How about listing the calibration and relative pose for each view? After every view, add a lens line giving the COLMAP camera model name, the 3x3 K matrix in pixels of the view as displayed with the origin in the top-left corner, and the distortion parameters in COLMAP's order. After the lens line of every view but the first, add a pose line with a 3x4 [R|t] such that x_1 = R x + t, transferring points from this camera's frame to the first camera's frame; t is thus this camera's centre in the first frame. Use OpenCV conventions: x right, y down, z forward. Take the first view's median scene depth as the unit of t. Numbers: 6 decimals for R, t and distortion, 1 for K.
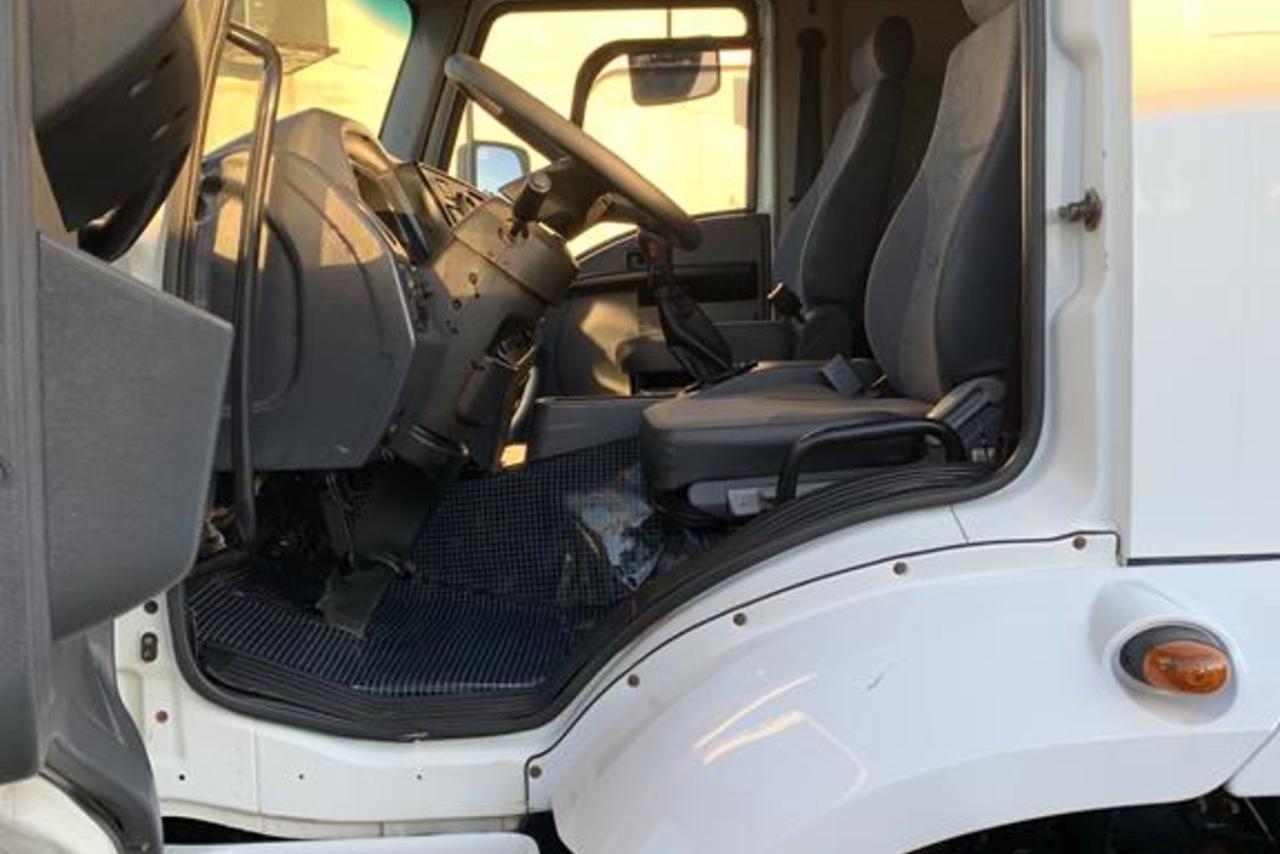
lens RADIAL K [[1506.0, 0, 646.5], [0, 1506.0, 414.7], [0, 0, 1]] dist [0.344673, -1.418116]
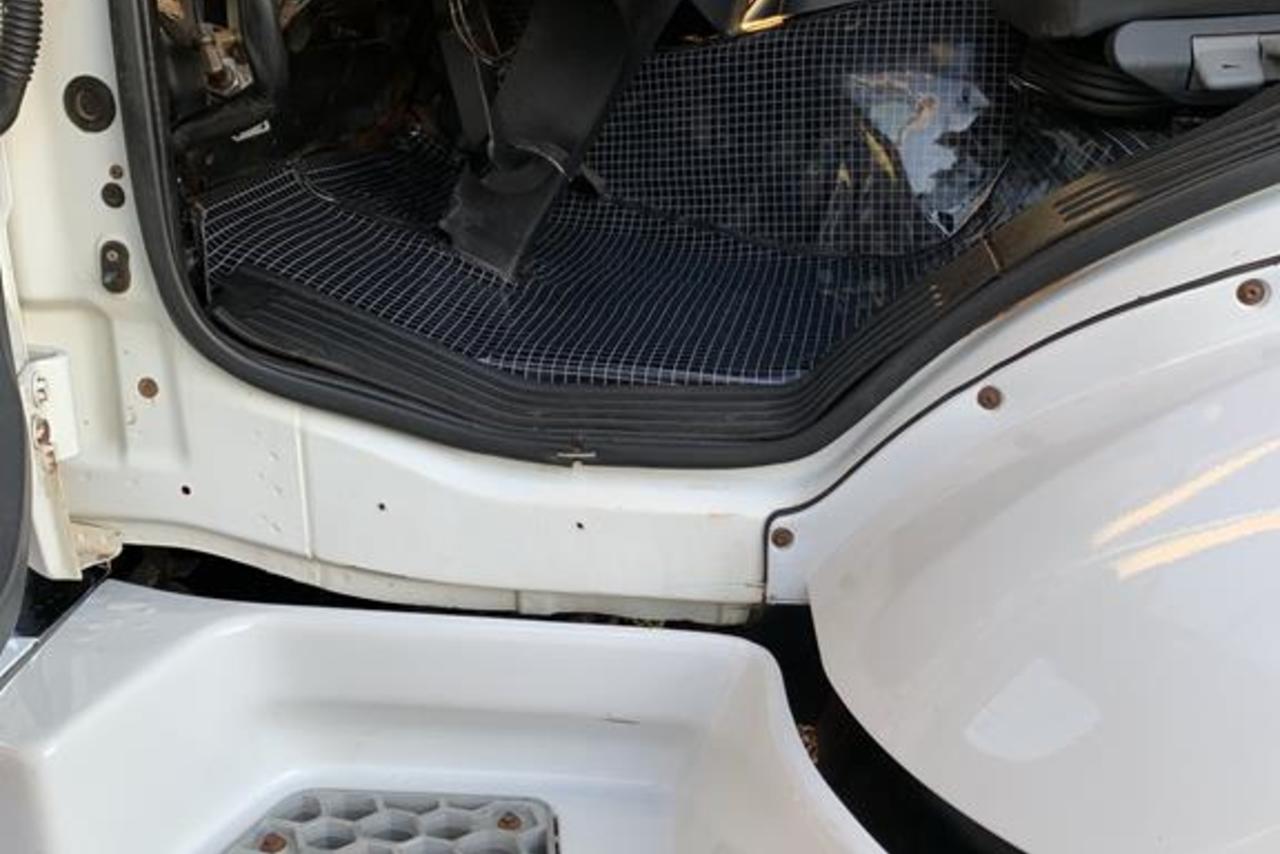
lens RADIAL K [[1506.0, 0, 646.5], [0, 1506.0, 414.7], [0, 0, 1]] dist [0.344673, -1.418116]
pose [[0.987820, 0.076621, -0.135426, -0.043521], [-0.044934, 0.973744, 0.223166, 0.059771], [0.148969, -0.214362, 0.965327, 0.407245]]
